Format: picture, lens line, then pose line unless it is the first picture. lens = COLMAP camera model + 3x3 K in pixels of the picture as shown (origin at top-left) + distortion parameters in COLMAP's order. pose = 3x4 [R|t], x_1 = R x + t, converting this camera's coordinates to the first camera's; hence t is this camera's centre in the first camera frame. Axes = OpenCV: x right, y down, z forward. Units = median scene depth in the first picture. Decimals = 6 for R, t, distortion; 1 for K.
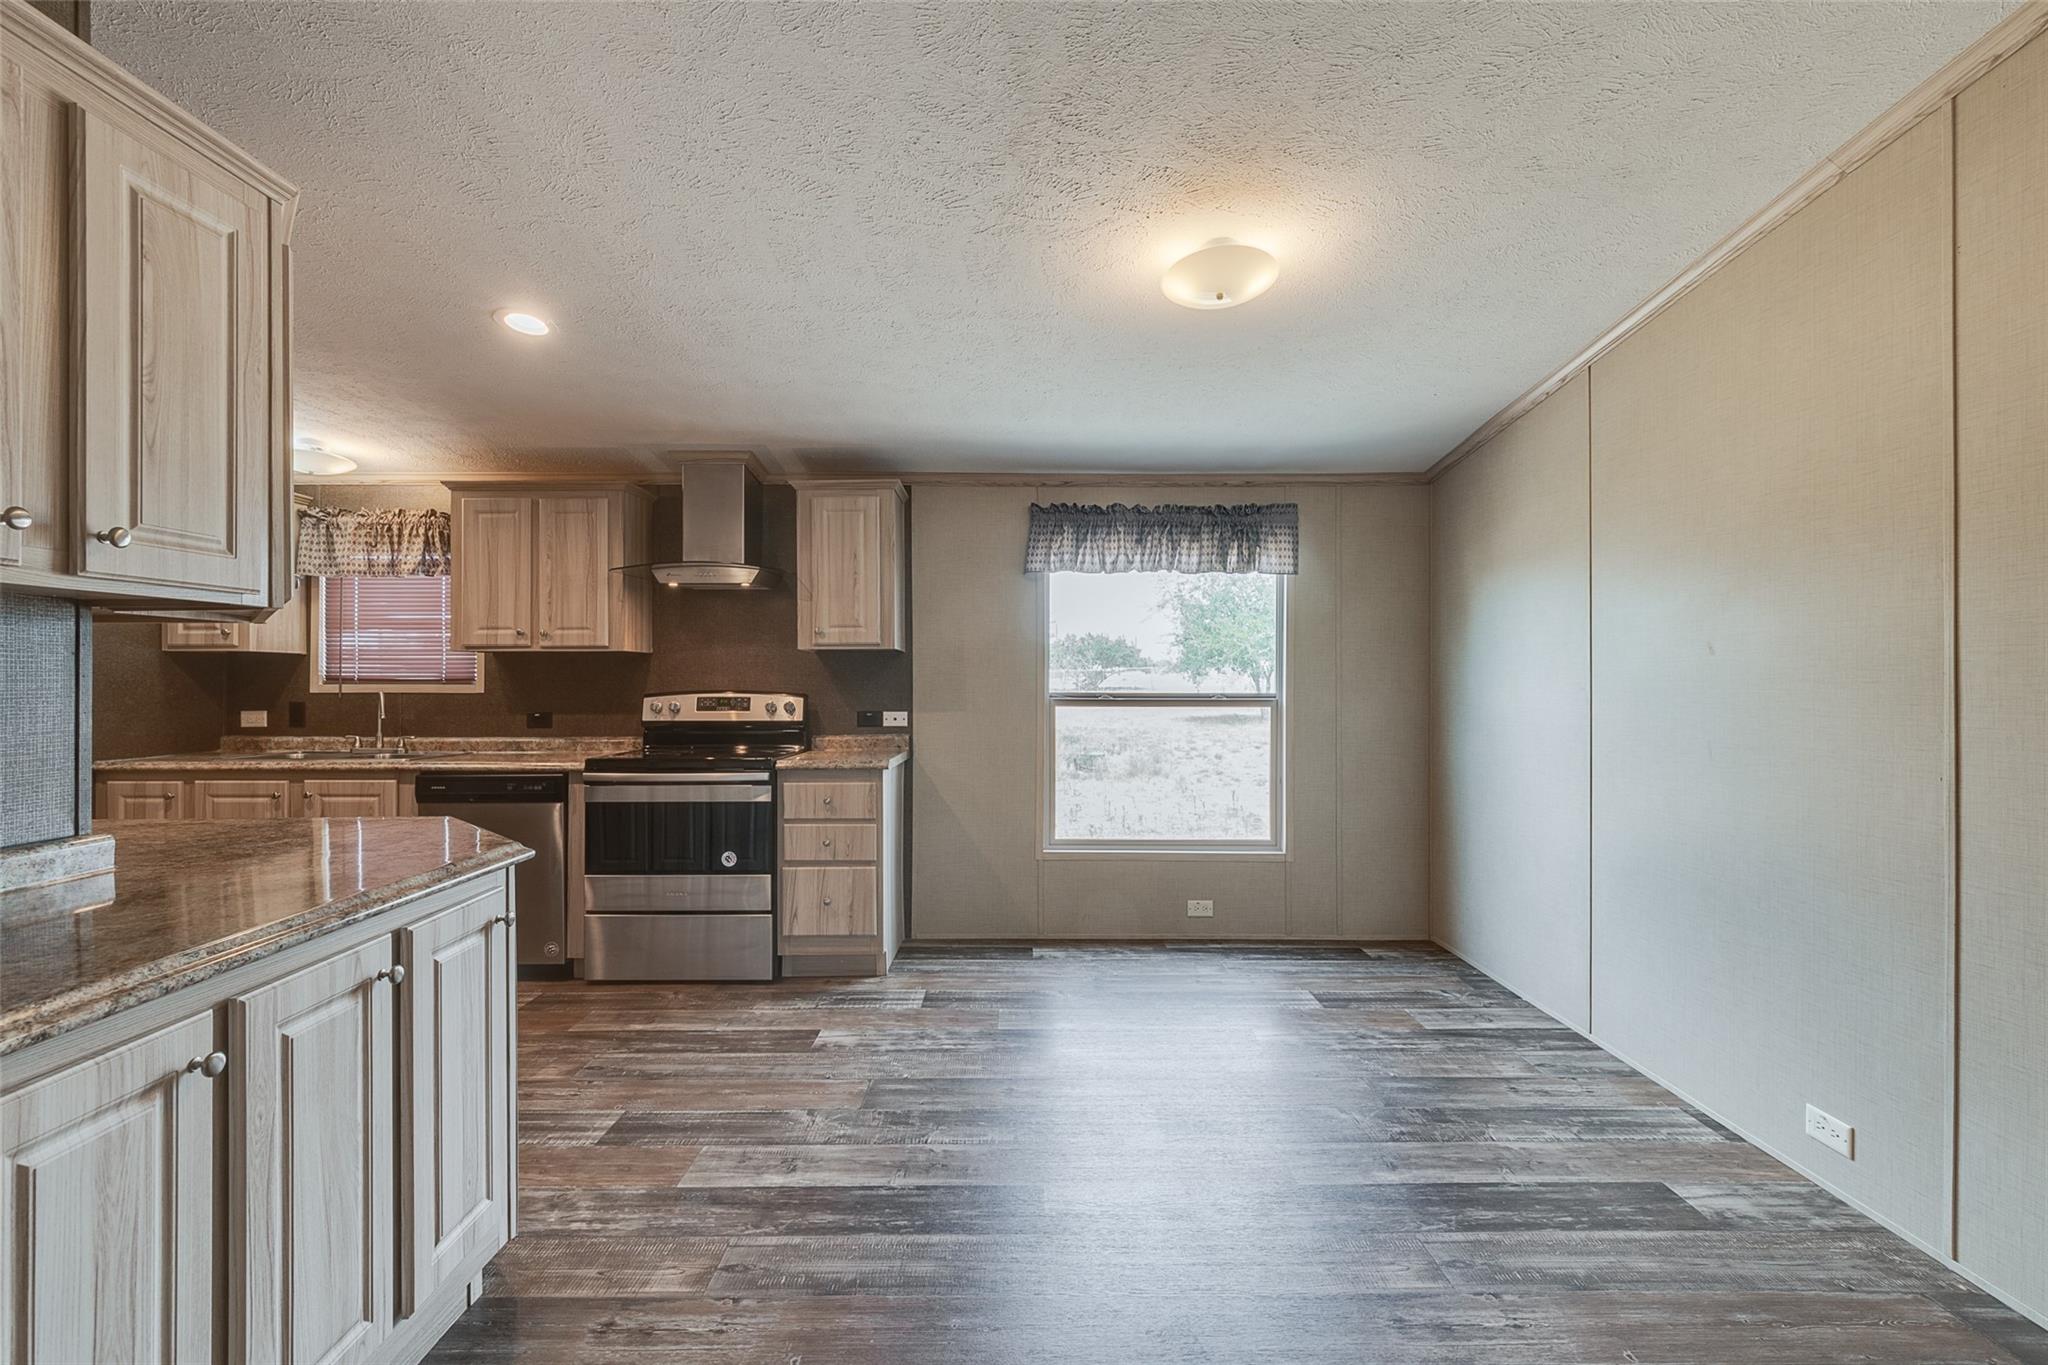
lens RADIAL K [[921.4, 0, 1025.3], [0, 921.4, 676.0], [0, 0, 1]] dist [0.000568, 0.000431]
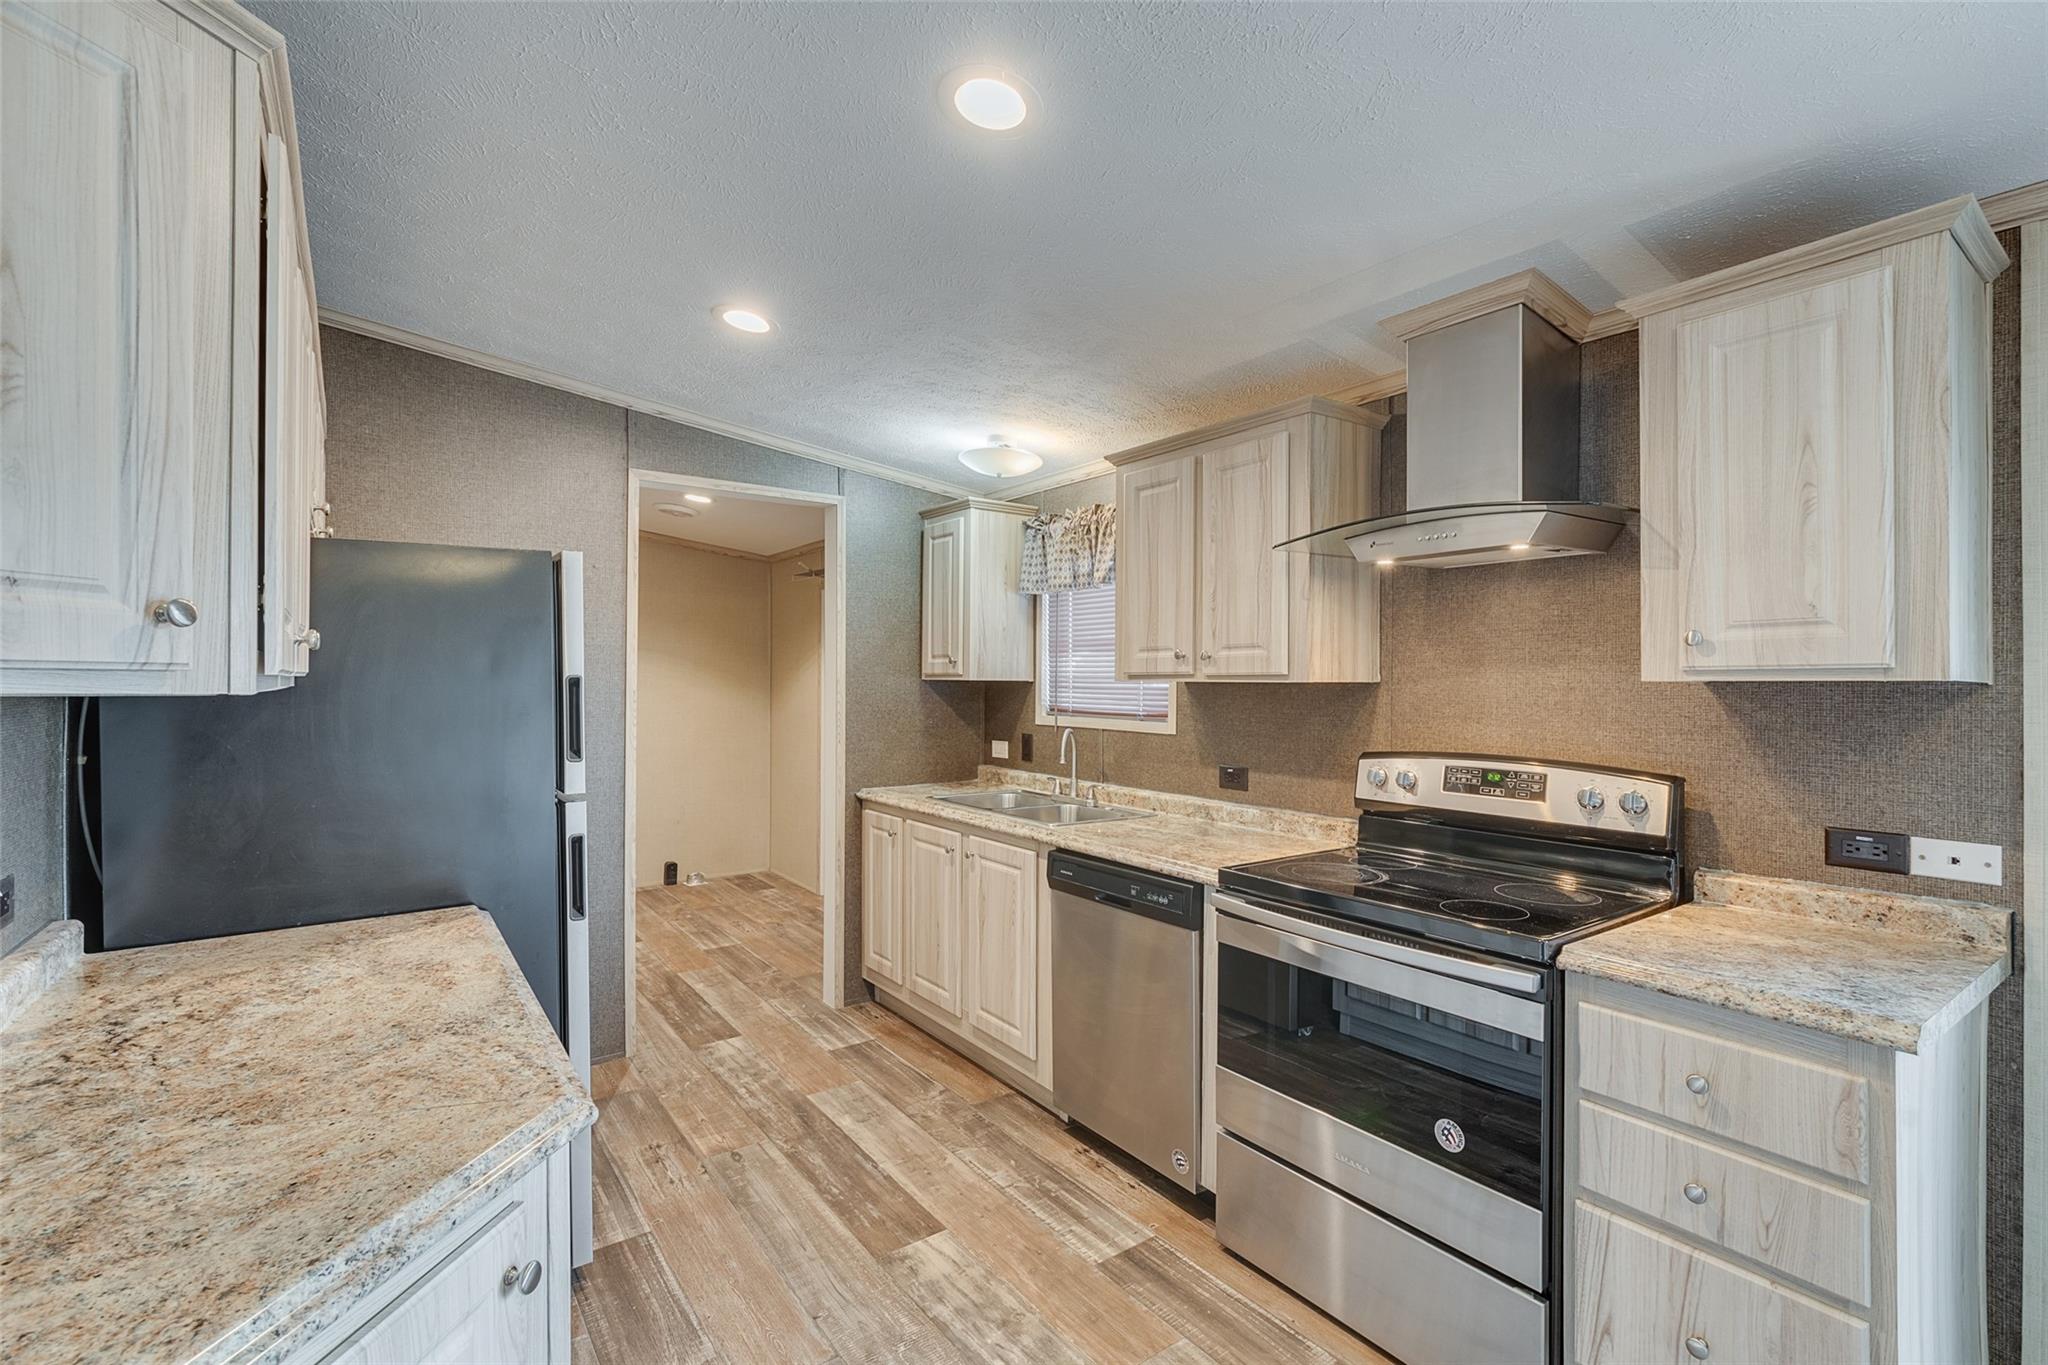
lens RADIAL K [[910.1, 0, 1025.3], [0, 910.1, 676.6], [0, 0, 1]] dist [-0.002374, -0.000107]
pose [[0.582774, 0.001295, -0.812633, -0.062324], [-0.000807, 0.999999, 0.001015, -0.029742], [0.812634, 0.000064, 0.582775, 0.483322]]
